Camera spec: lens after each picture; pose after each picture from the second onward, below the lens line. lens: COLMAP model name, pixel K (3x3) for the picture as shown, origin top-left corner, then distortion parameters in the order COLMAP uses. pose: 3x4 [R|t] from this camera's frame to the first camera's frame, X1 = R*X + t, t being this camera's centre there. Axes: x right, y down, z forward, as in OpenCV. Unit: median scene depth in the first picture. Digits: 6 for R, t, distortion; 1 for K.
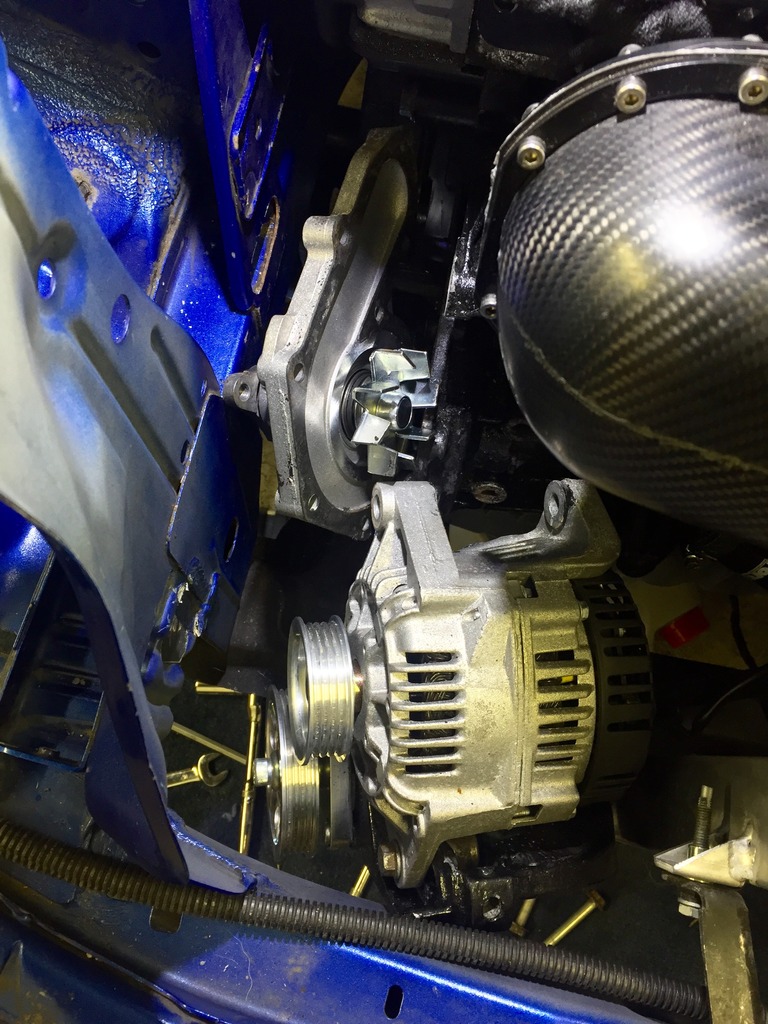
lens RADIAL K [[905.3, 0, 384.0], [0, 905.3, 512.0], [0, 0, 1]] dist [0.080634, -0.145111]
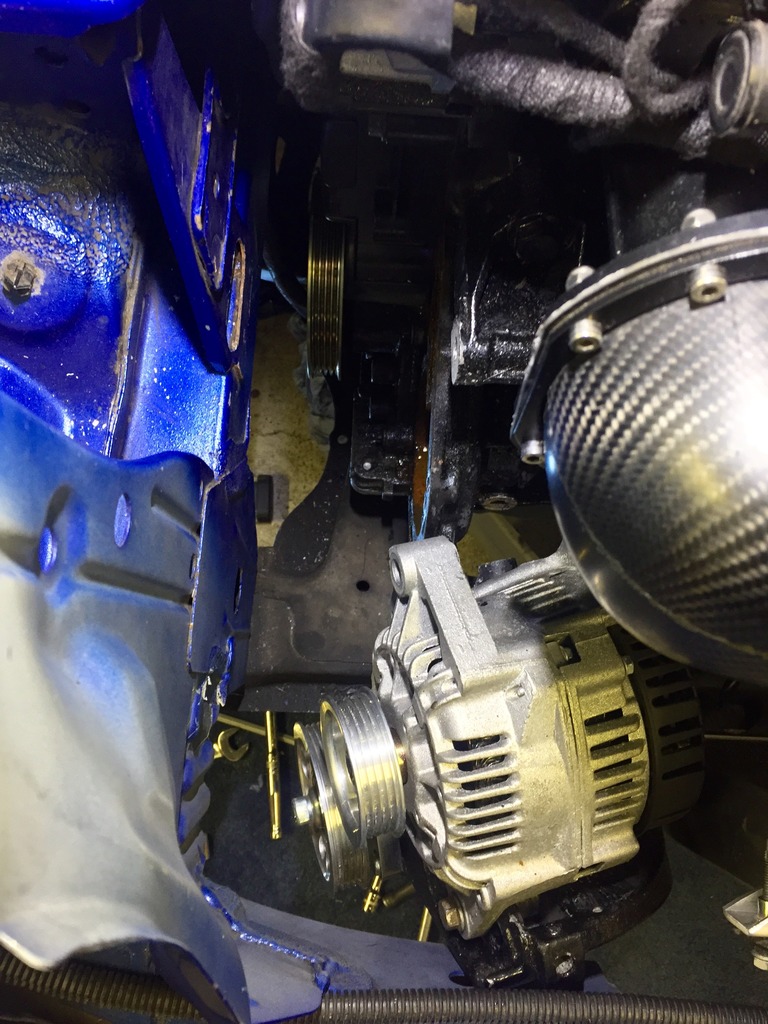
lens RADIAL K [[905.3, 0, 384.0], [0, 905.3, 512.0], [0, 0, 1]] dist [0.080634, -0.145111]
pose [[0.991530, -0.126984, 0.027253, -0.042193], [0.121785, 0.981968, 0.144592, -0.223464], [-0.045123, -0.140048, 0.989116, 0.081191]]
